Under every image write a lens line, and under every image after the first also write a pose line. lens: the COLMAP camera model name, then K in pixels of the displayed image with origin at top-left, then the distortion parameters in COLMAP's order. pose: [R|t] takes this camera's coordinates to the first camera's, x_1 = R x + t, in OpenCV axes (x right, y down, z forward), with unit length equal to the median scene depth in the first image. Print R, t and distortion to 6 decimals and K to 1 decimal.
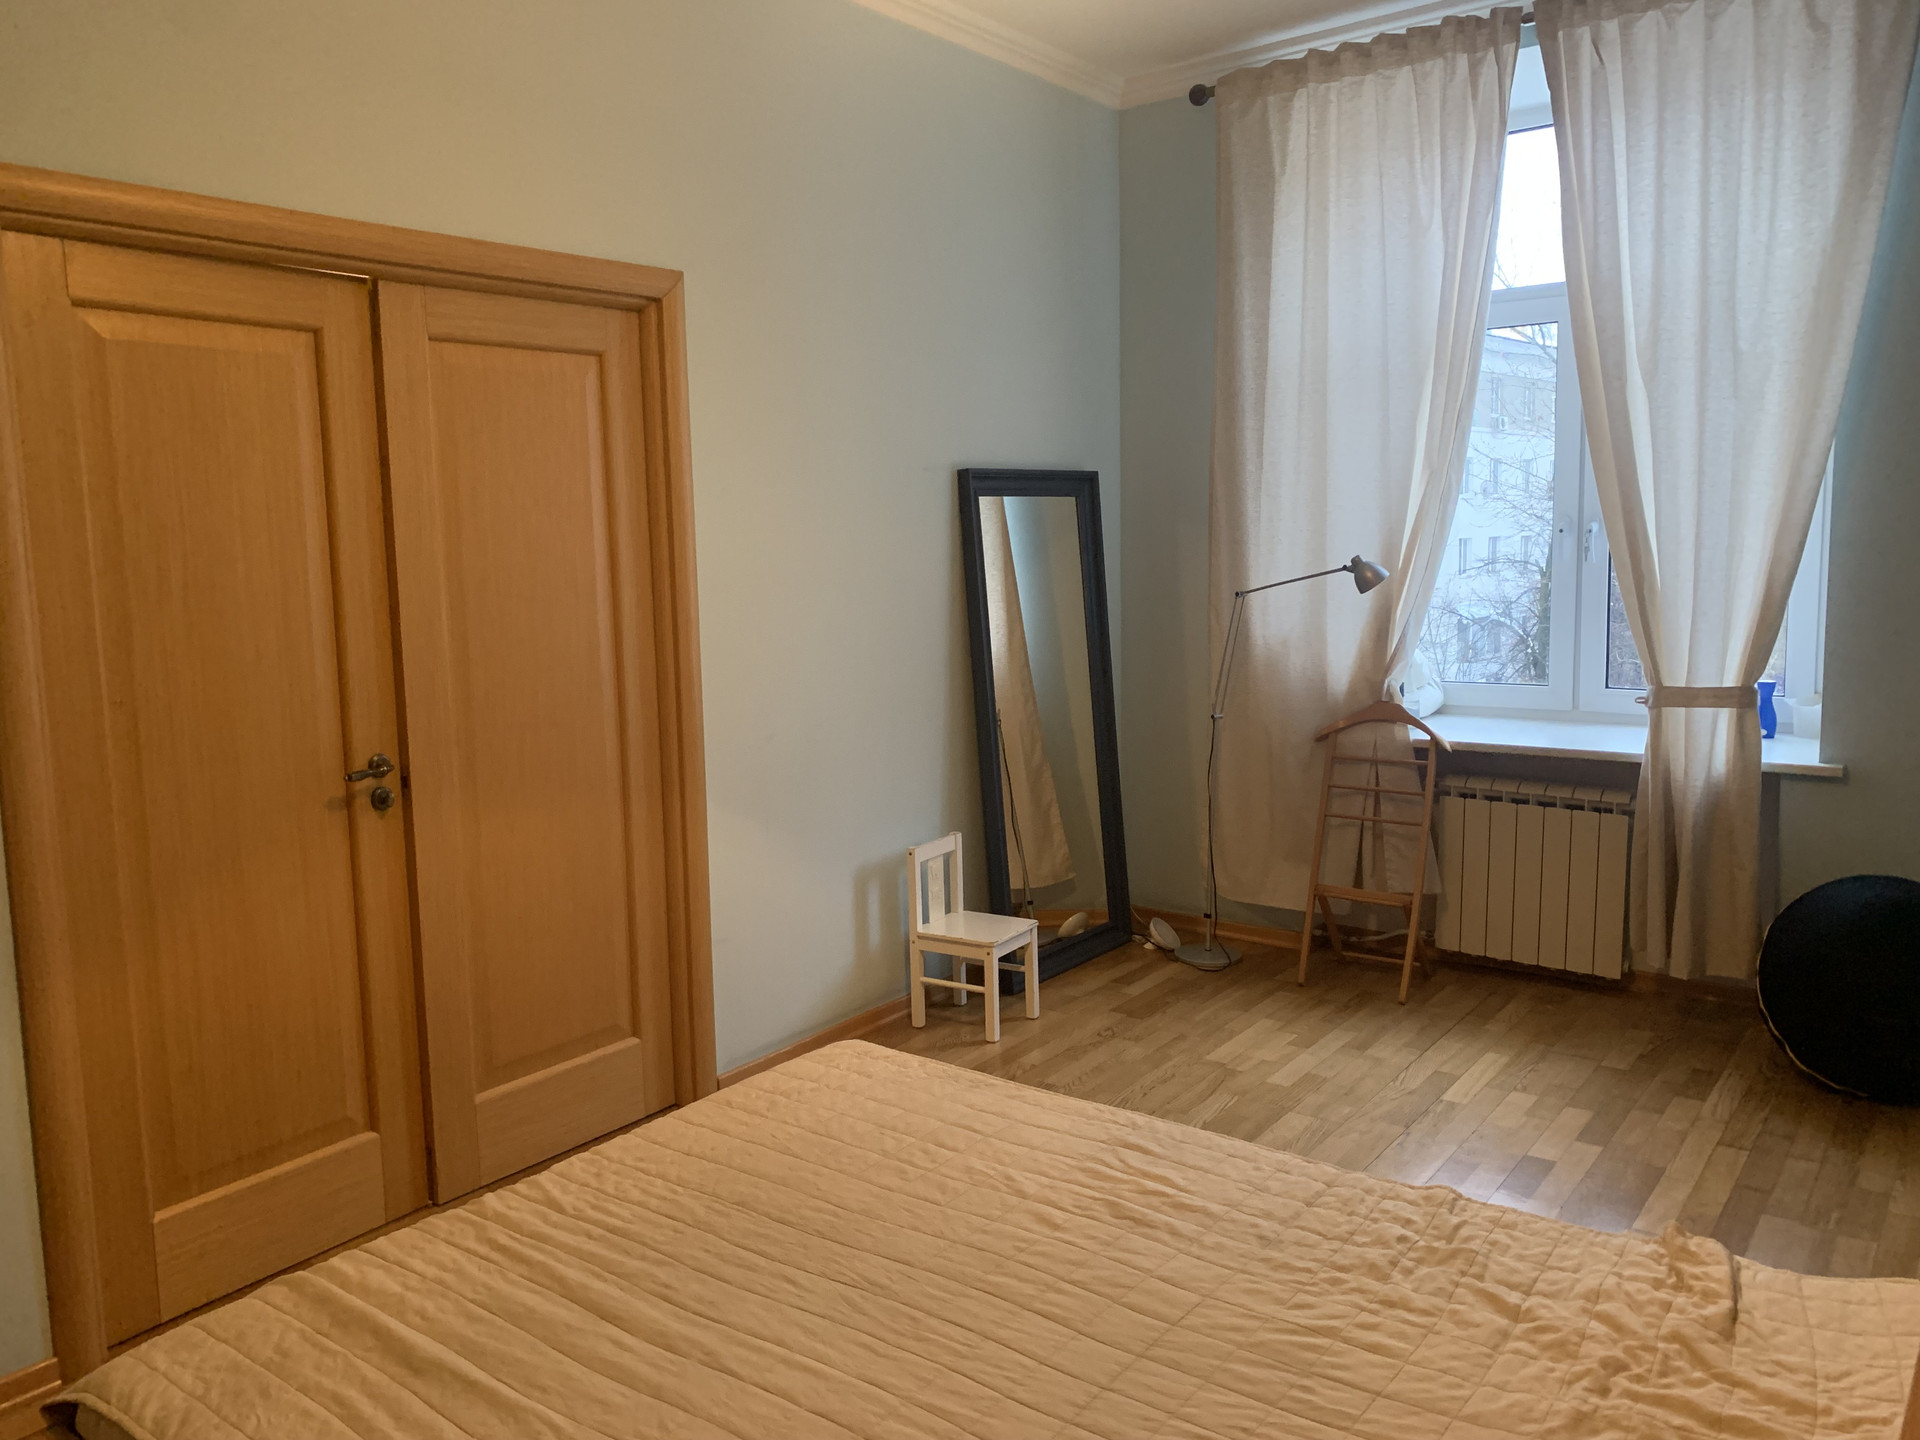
lens RADIAL K [[1454.6, 0, 960.0], [0, 1454.6, 720.0], [0, 0, 1]] dist [0.007132, 0.004100]
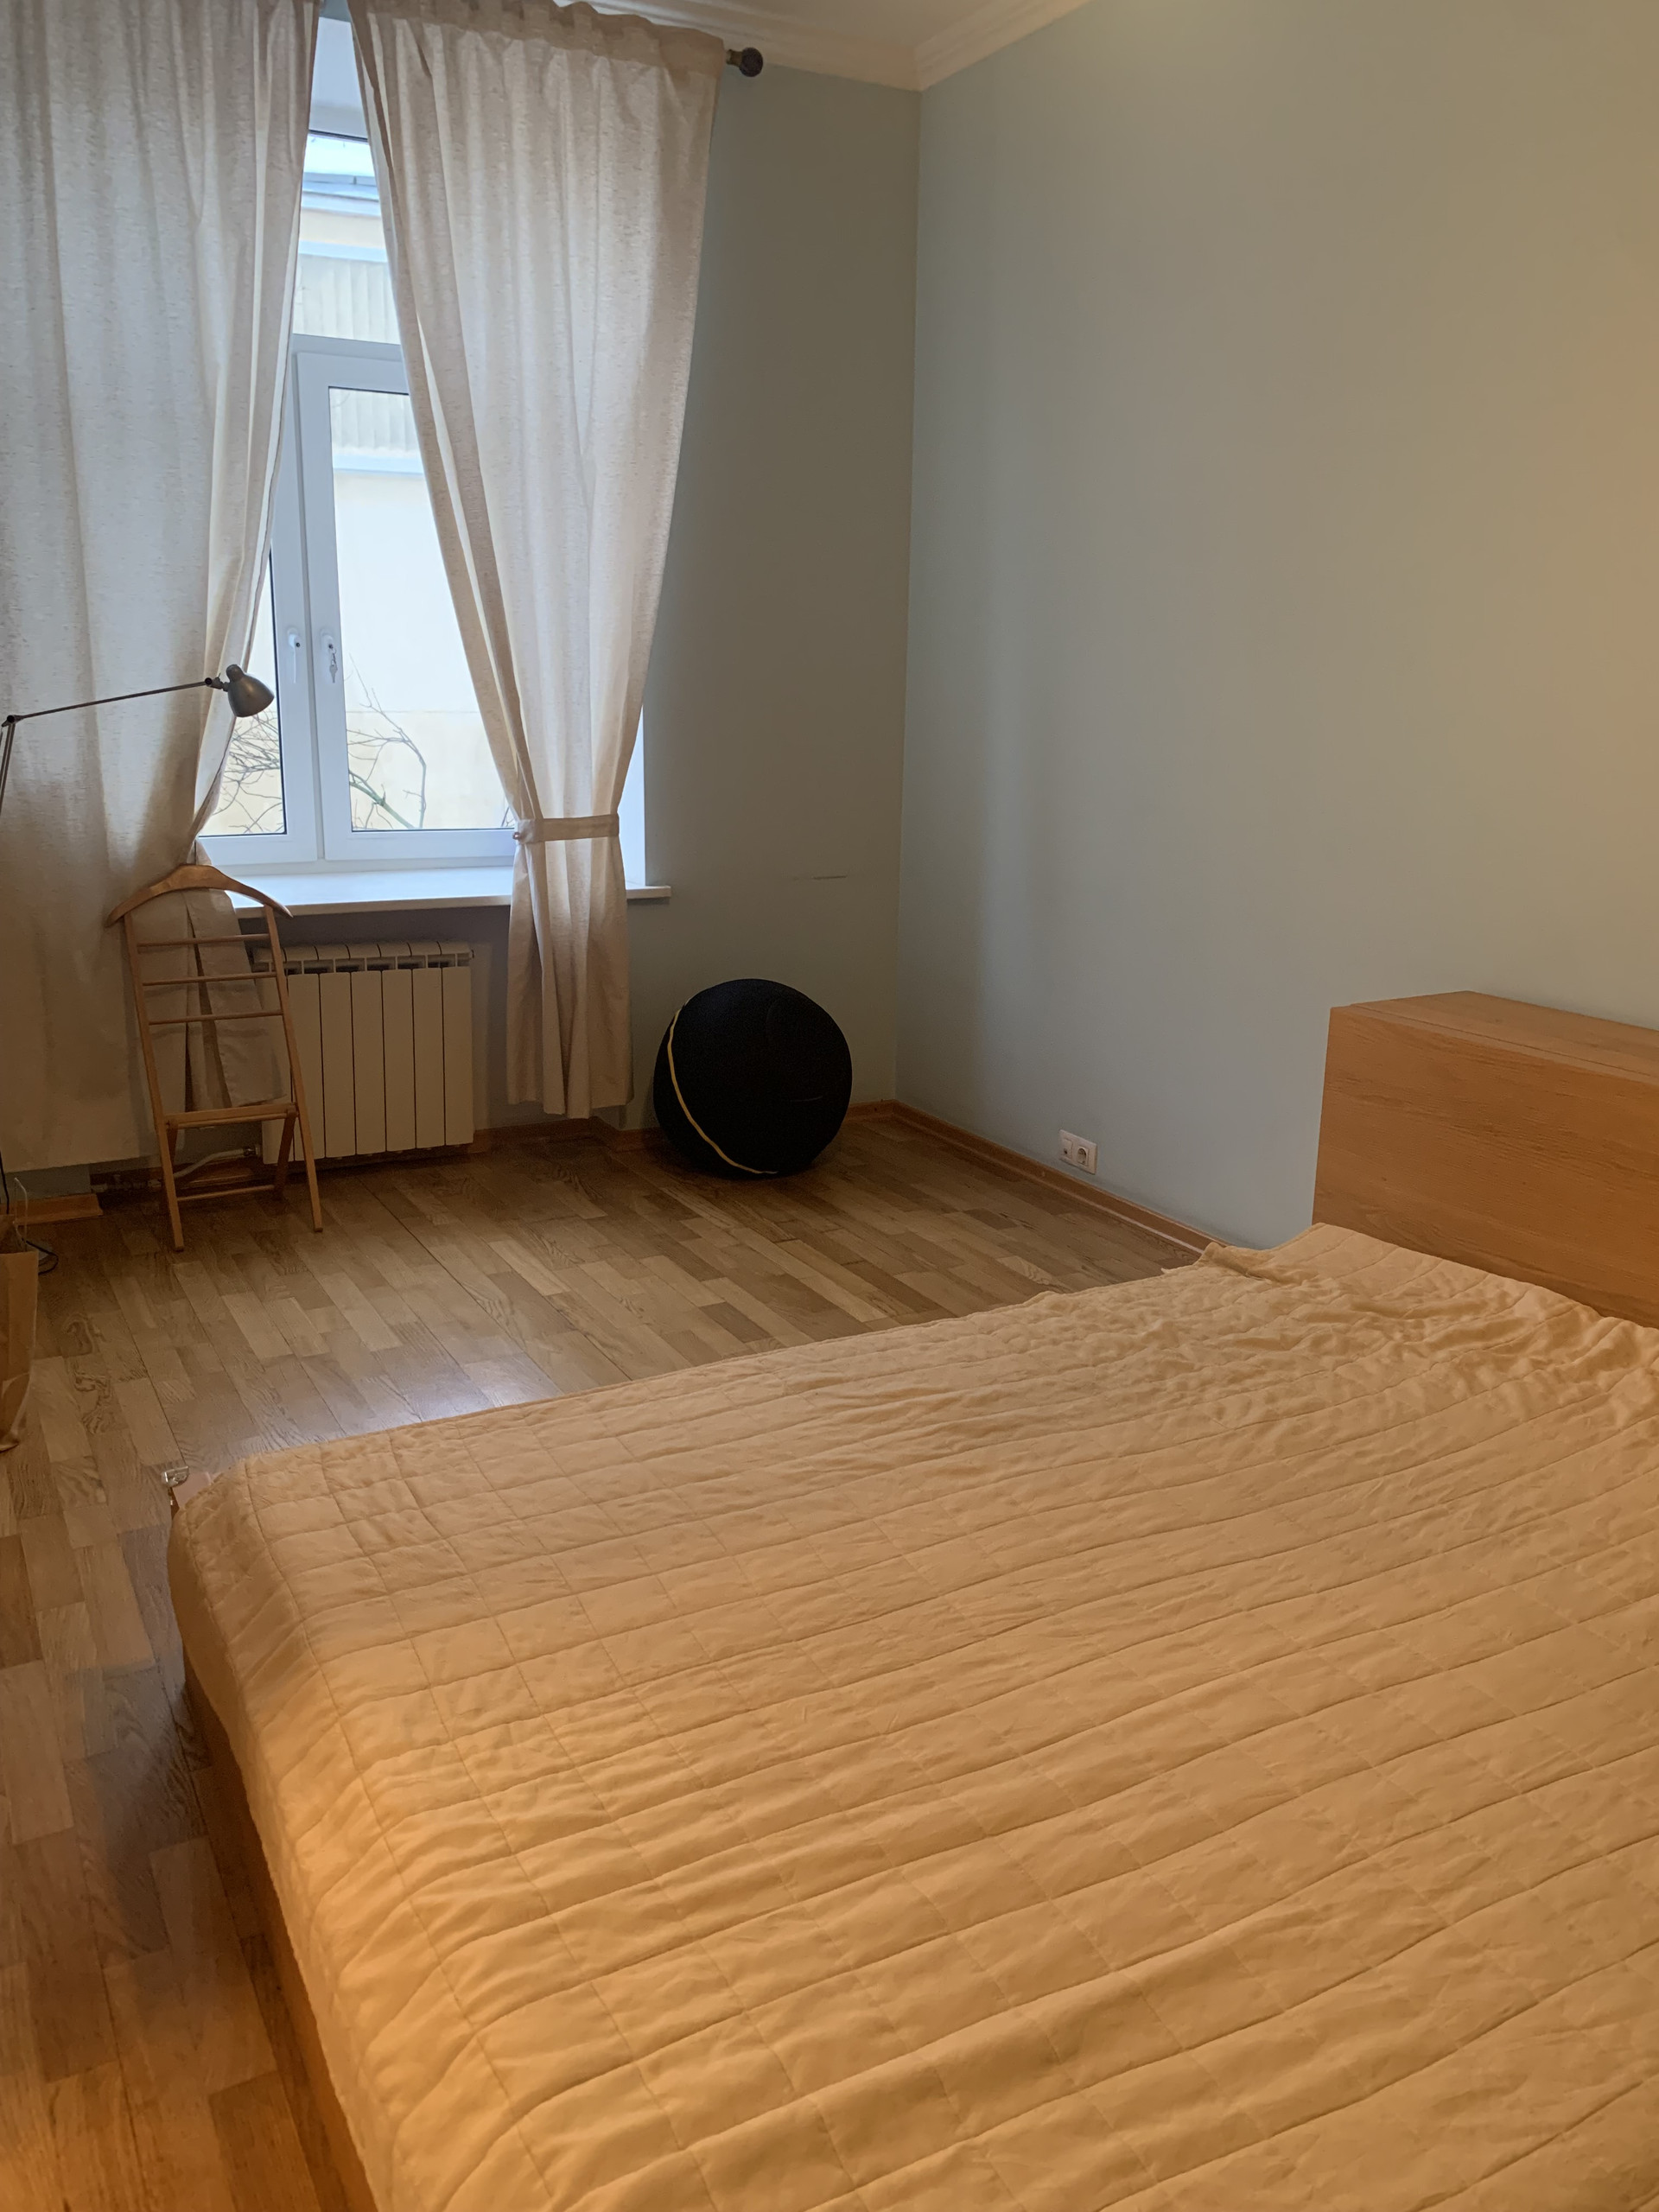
lens RADIAL K [[1696.5, 0, 753.8], [0, 1696.5, 1074.3], [0, 0, 1]] dist [0.078839, -0.082138]
pose [[0.423562, -0.184254, 0.886930, -0.497743], [0.093531, 0.982758, 0.159495, -0.024635], [-0.901026, 0.015399, 0.433493, 0.426155]]
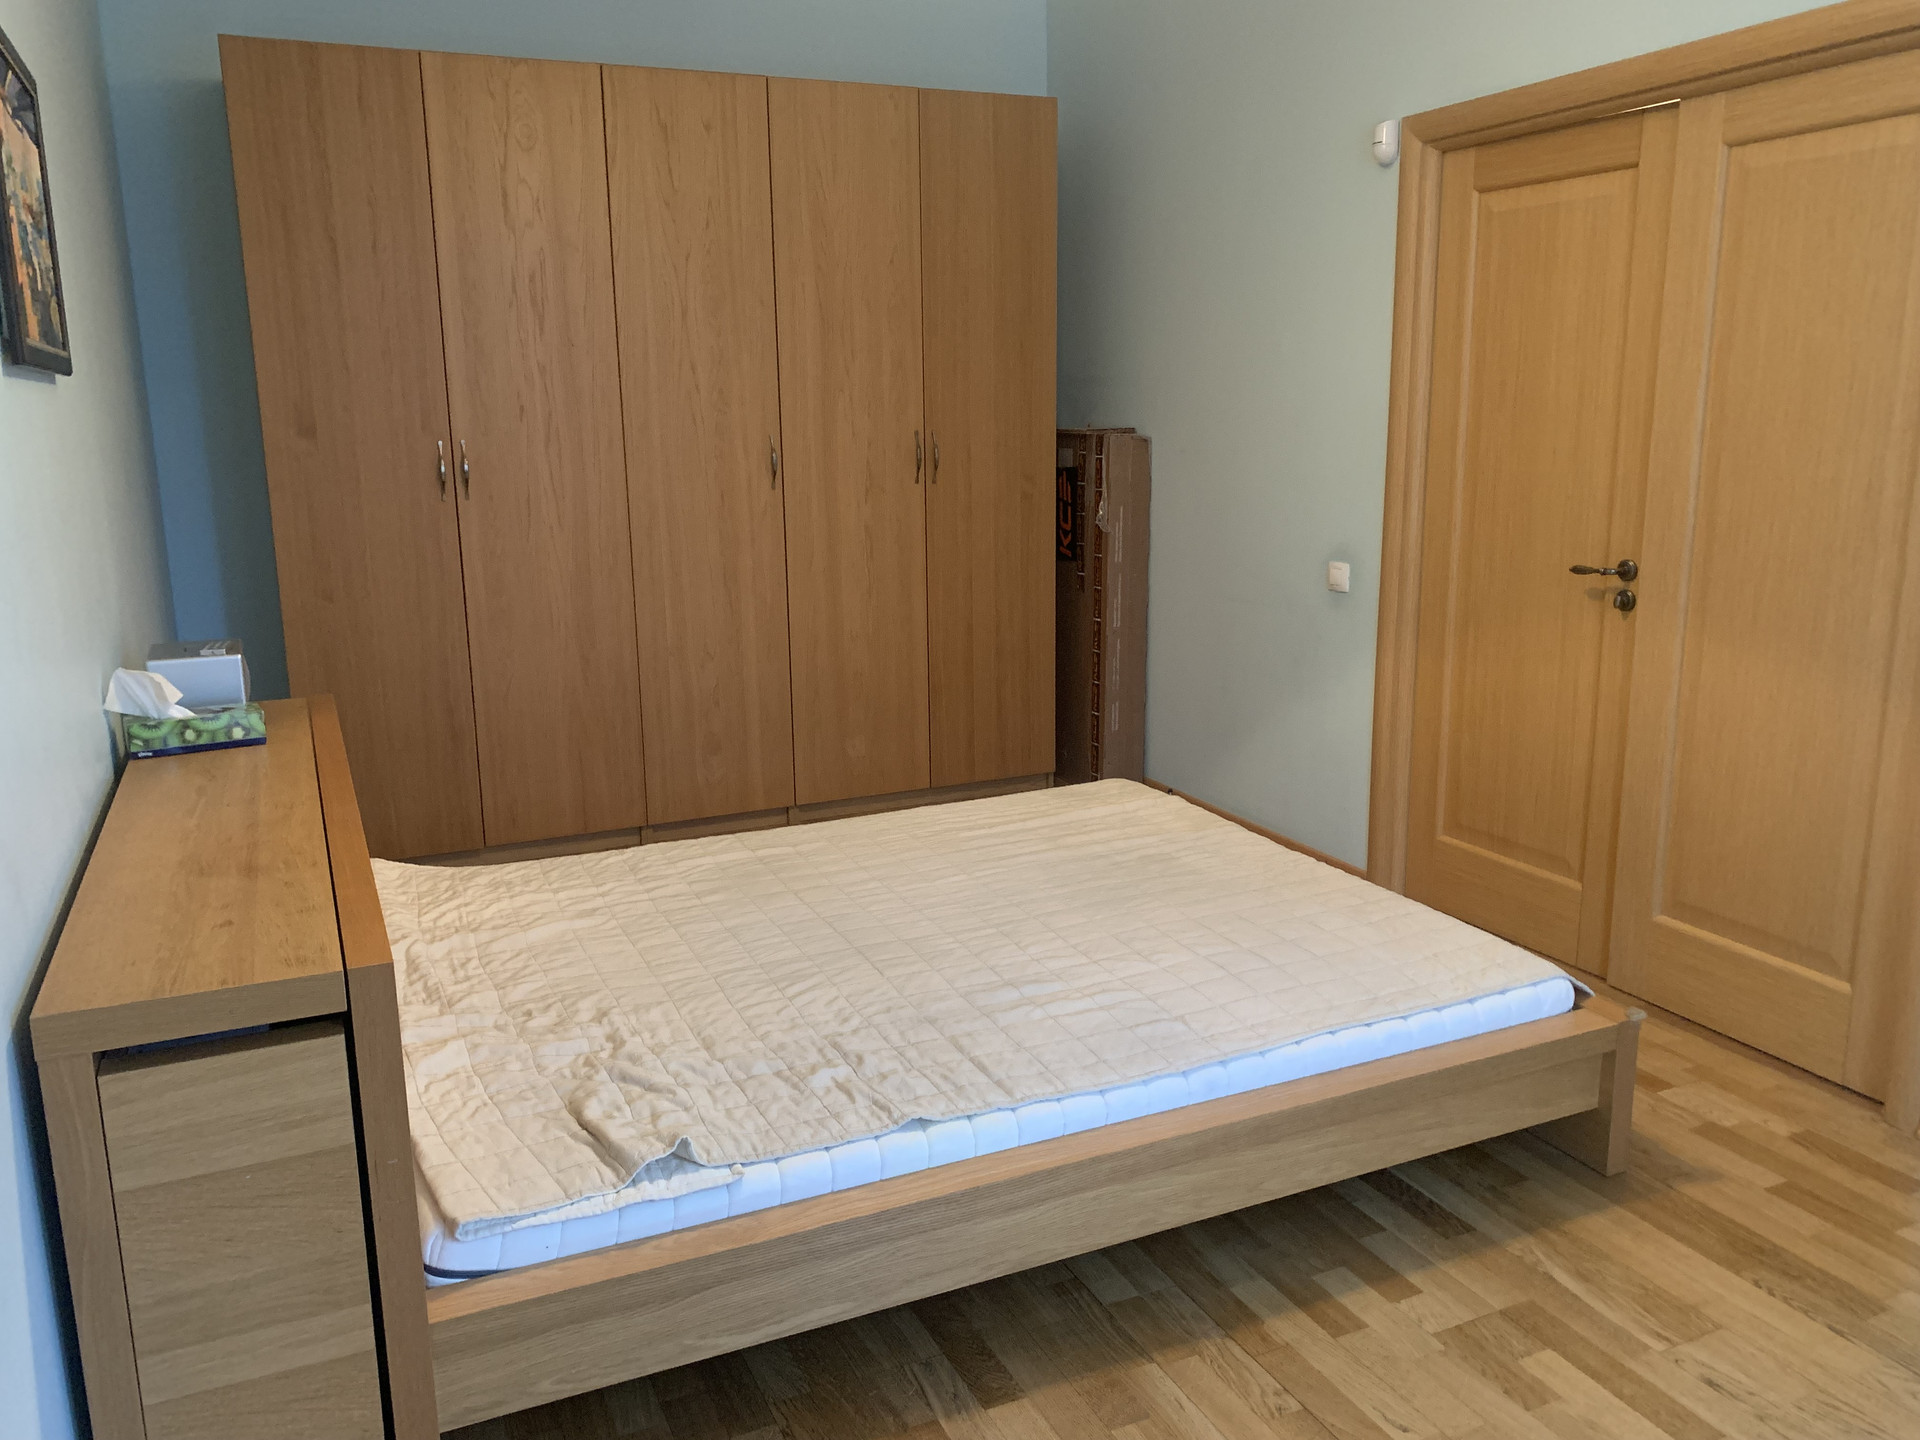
lens RADIAL K [[1498.9, 0, 960.0], [0, 1498.9, 720.0], [0, 0, 1]] dist [0.050705, -0.003100]
pose [[-0.473860, 0.213715, -0.854273, 0.691137], [-0.095246, 0.951974, 0.290989, -0.119859], [0.875434, 0.219254, -0.430747, 0.889806]]
